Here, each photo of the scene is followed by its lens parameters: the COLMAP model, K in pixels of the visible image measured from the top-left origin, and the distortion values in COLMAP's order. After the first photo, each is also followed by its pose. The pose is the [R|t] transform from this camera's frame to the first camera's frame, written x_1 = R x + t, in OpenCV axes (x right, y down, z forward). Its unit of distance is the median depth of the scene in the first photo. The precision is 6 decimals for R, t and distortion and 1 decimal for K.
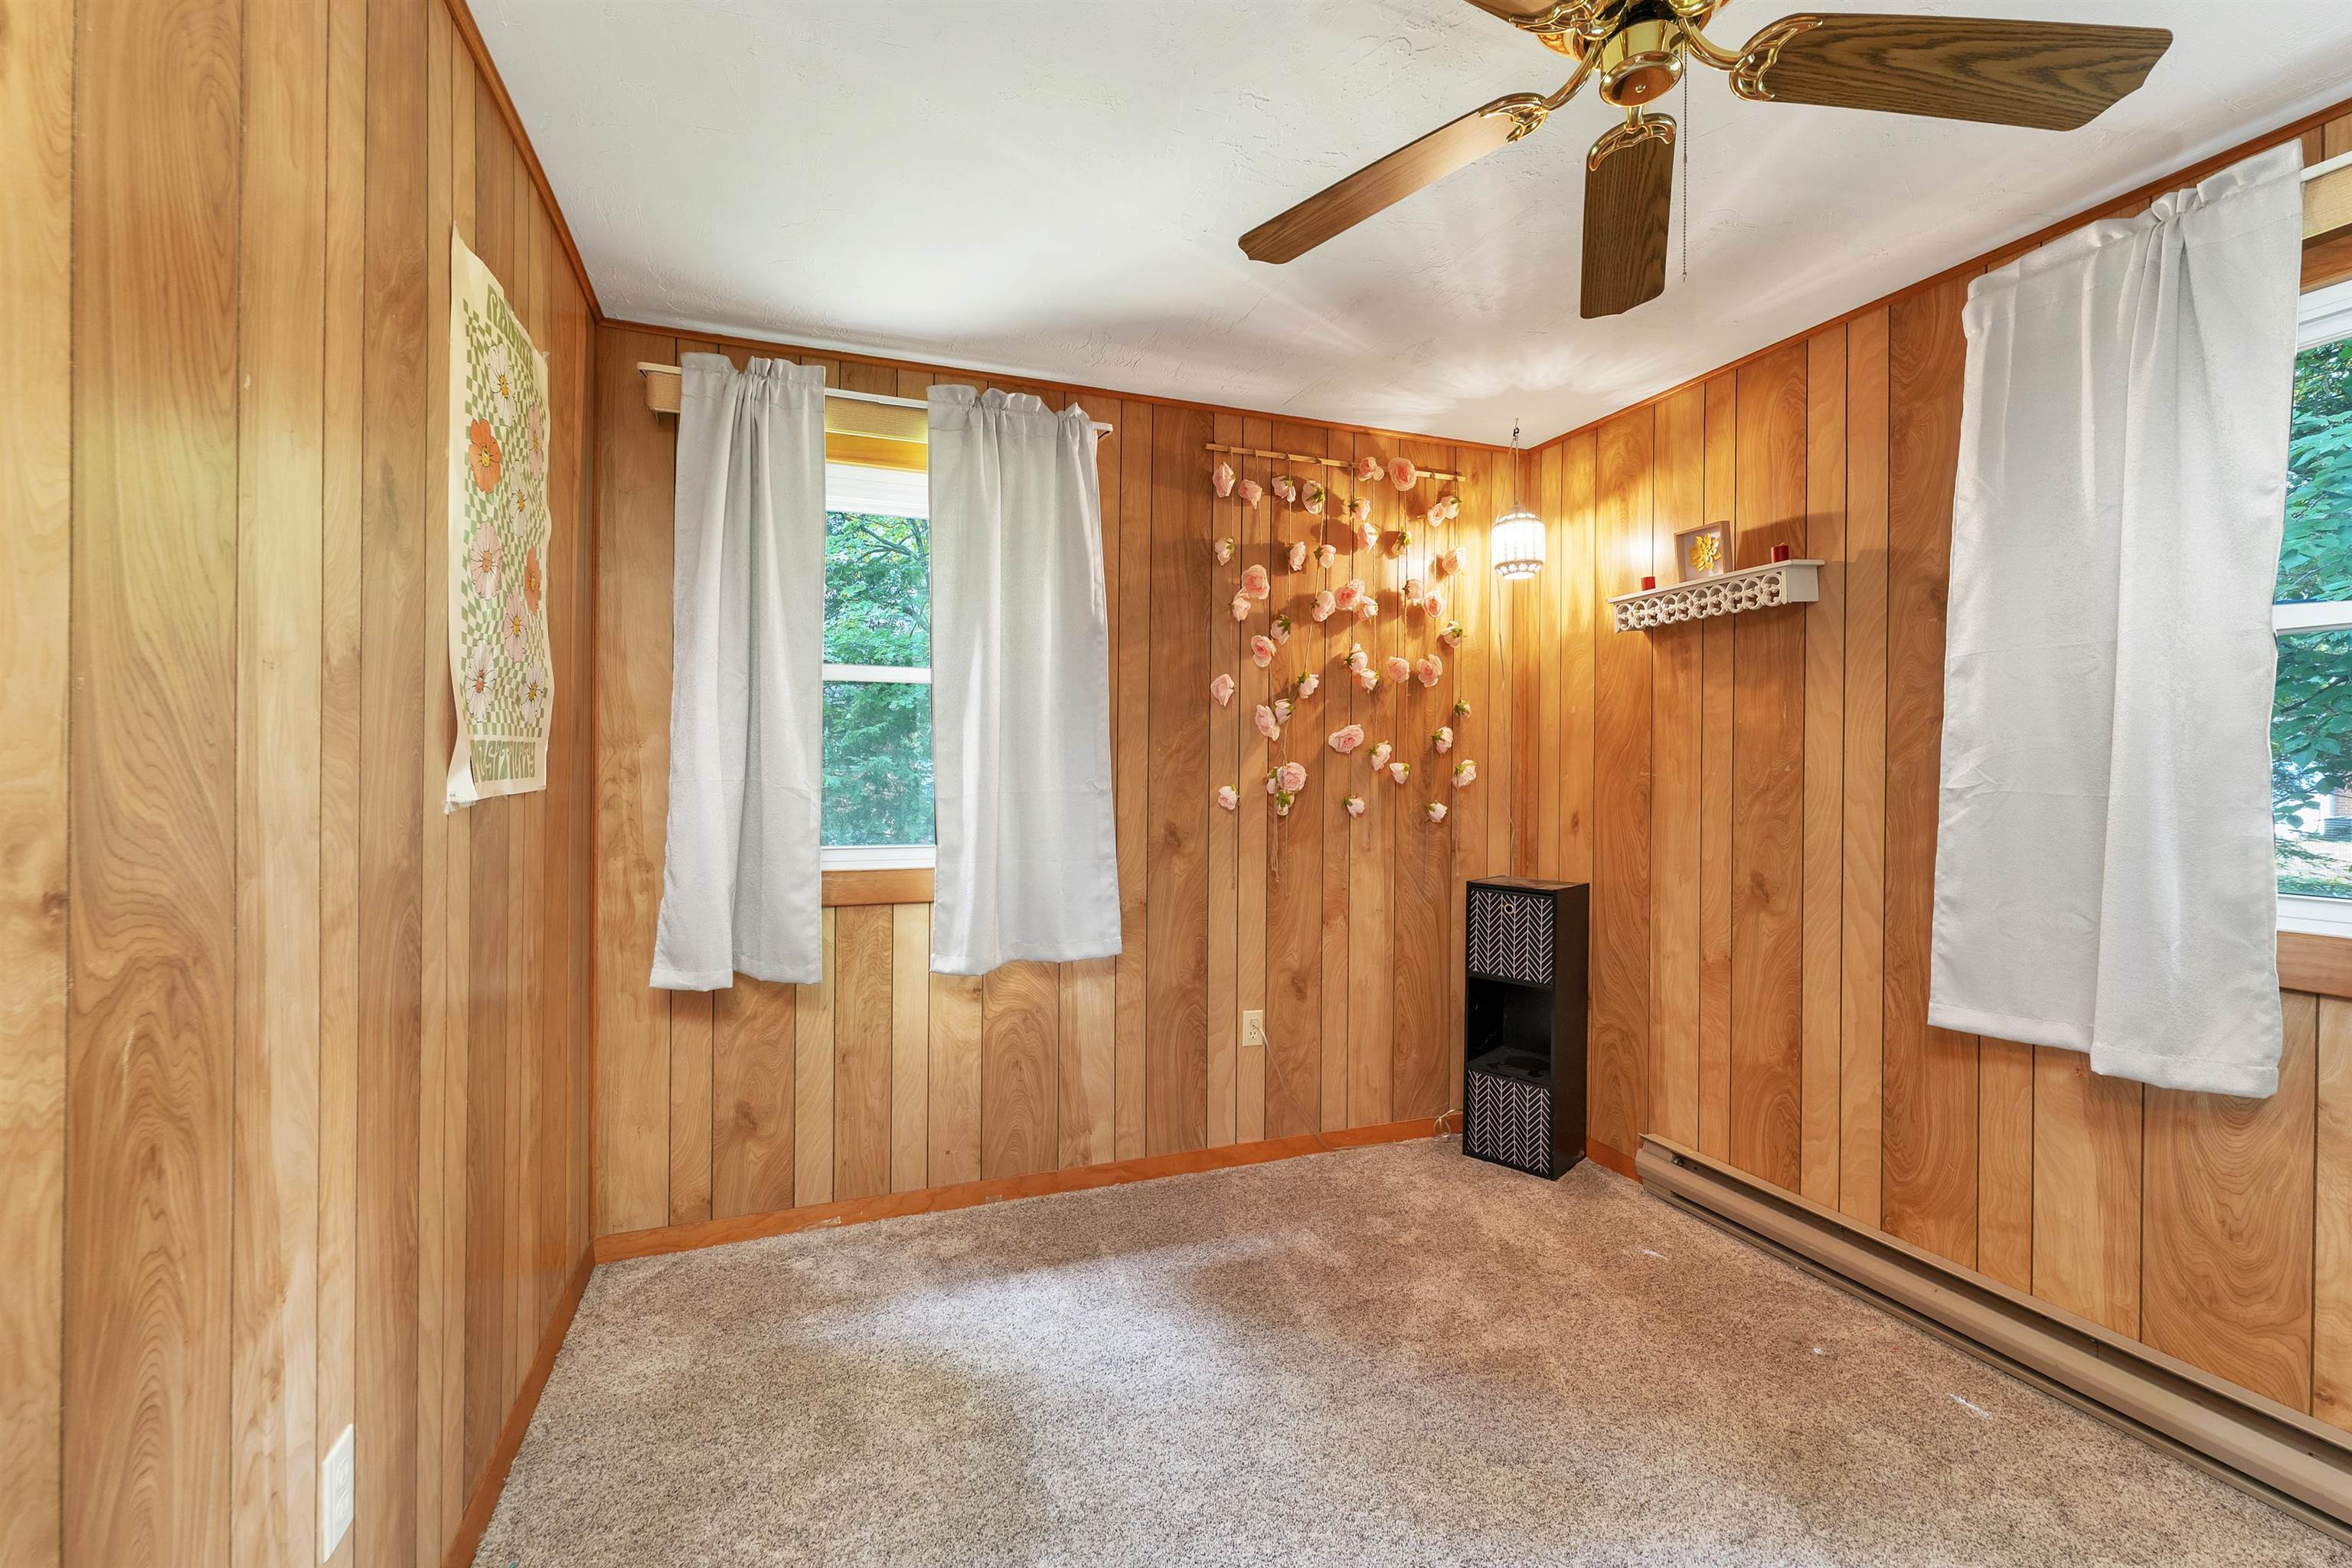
lens RADIAL K [[973.2, 0, 1172.5], [0, 973.2, 762.7], [0, 0, 1]] dist [0.000776, -0.000069]
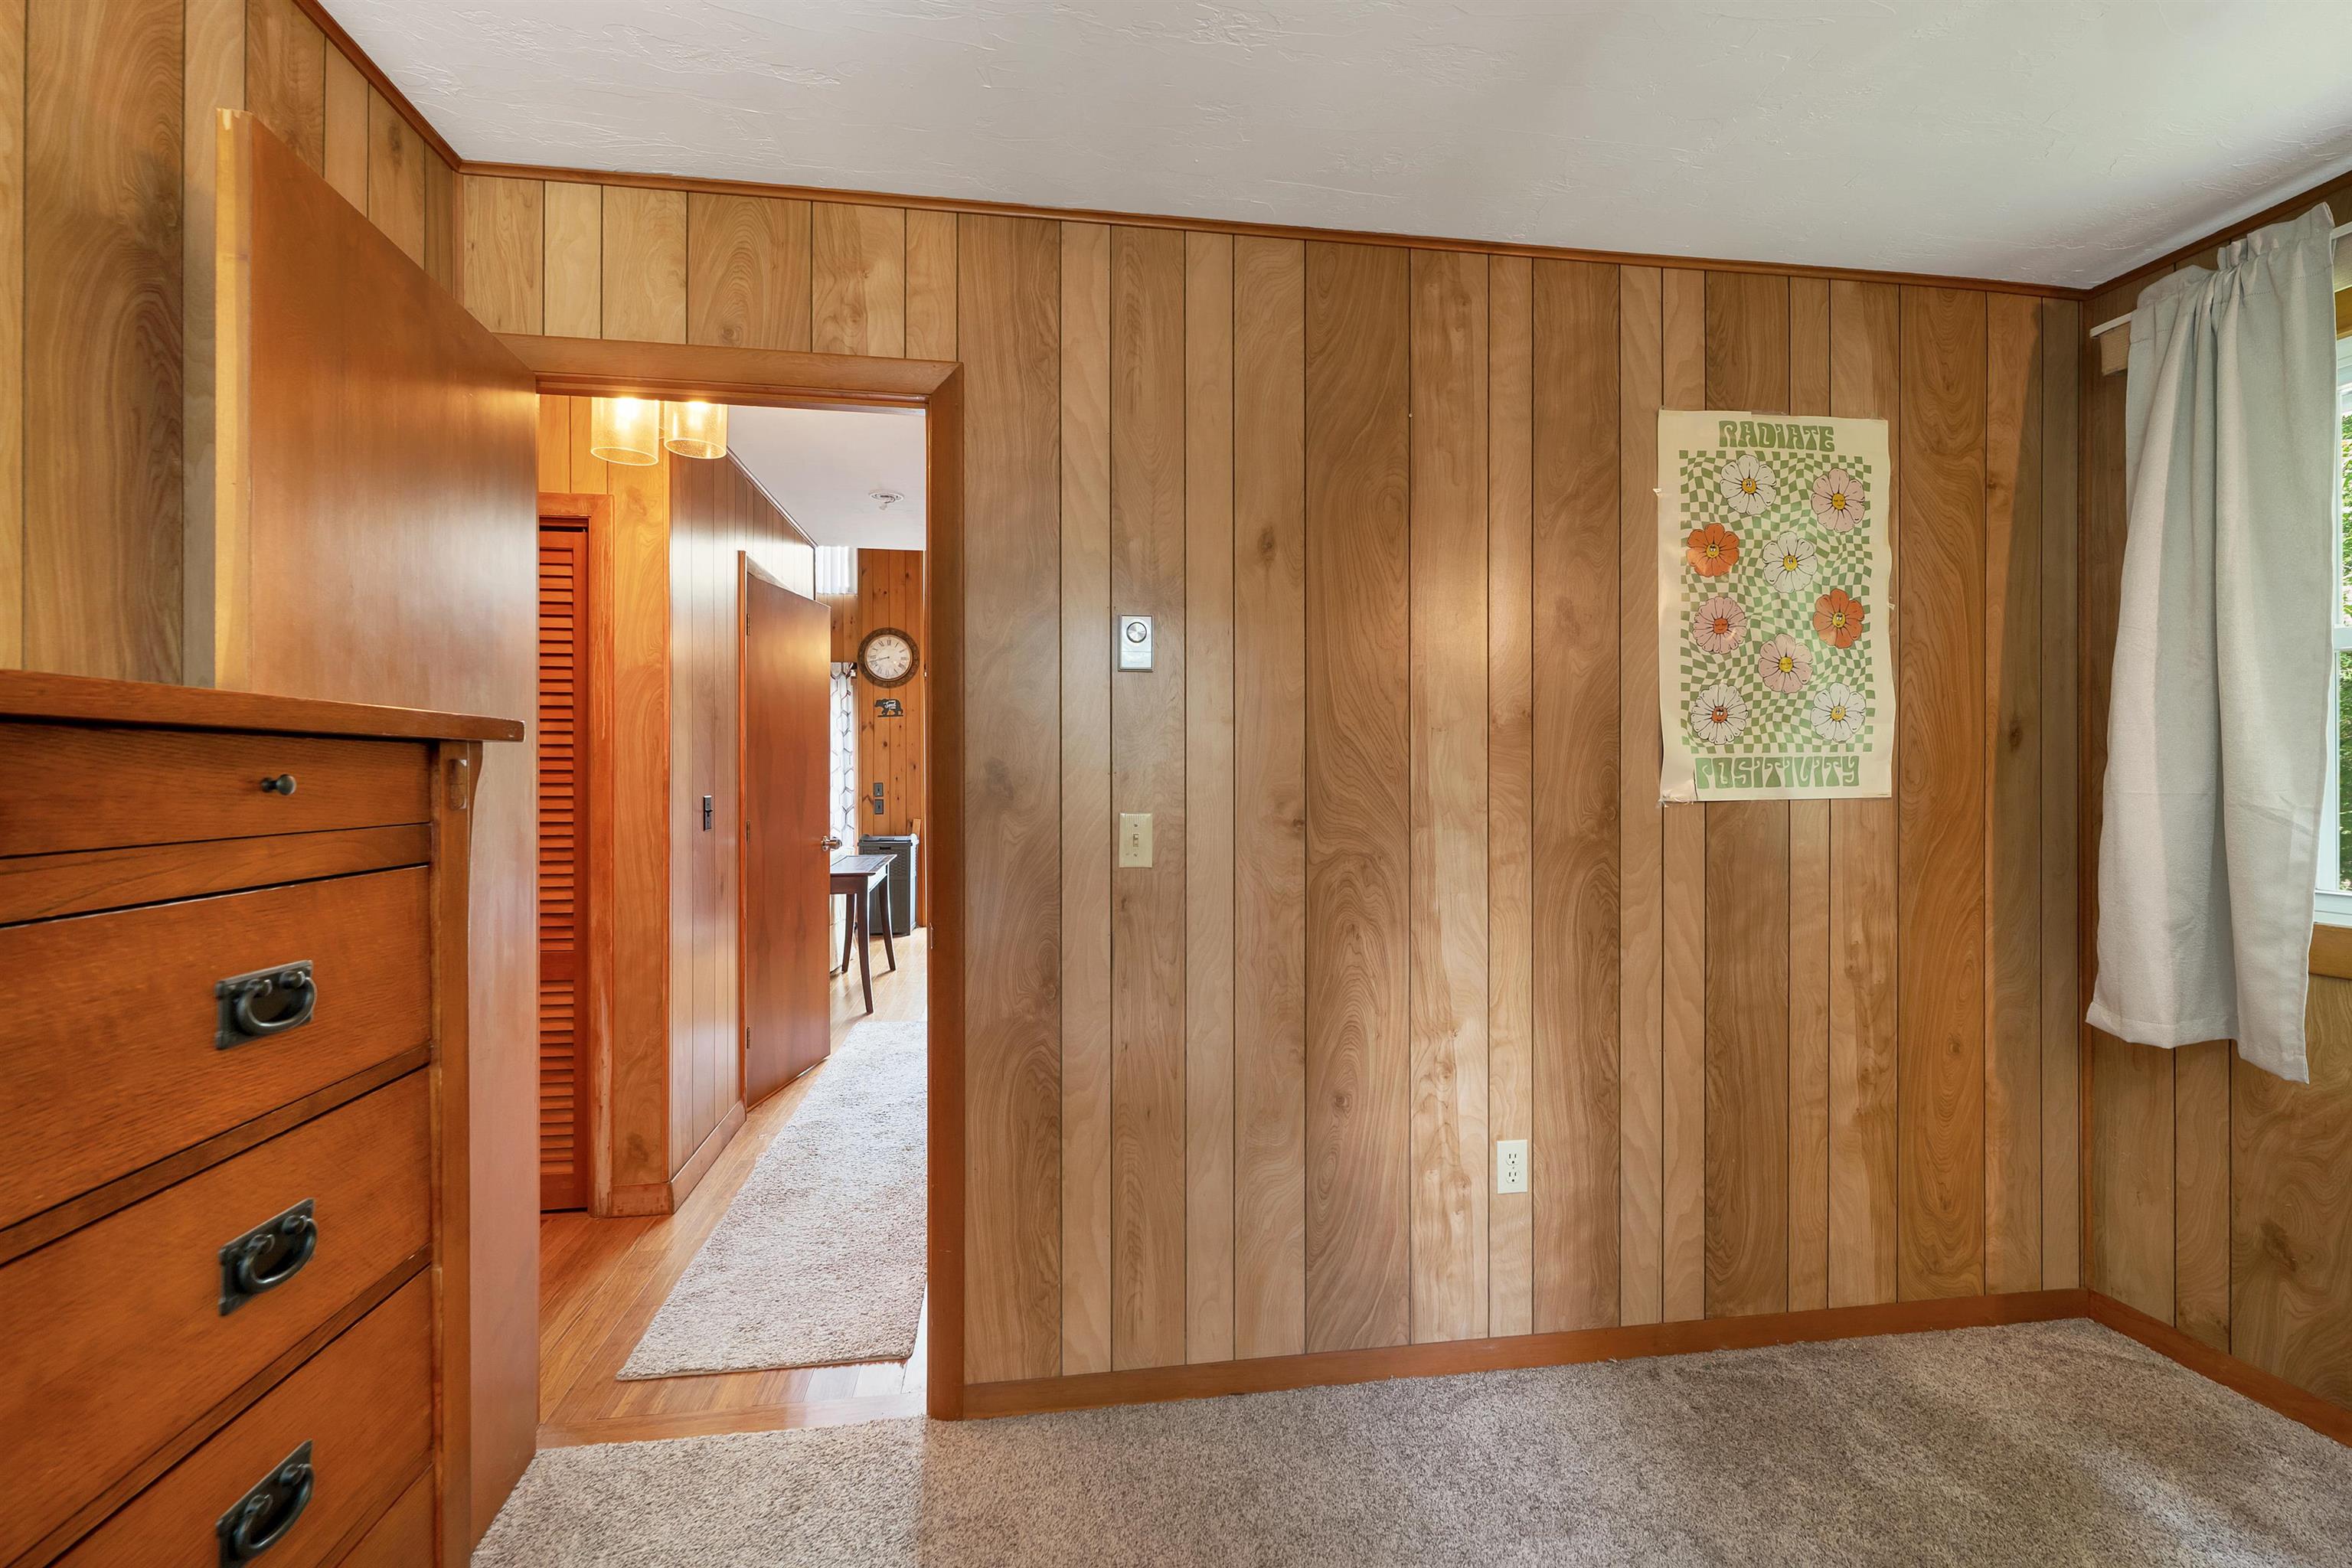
lens RADIAL K [[1000.8, 0, 1157.0], [0, 1000.8, 758.6], [0, 0, 1]] dist [-0.000178, -0.000184]
pose [[-0.220280, -0.022063, -0.975187, 0.879233], [0.003236, 0.999722, -0.023349, 0.008556], [0.975431, -0.008299, -0.220147, 0.576629]]
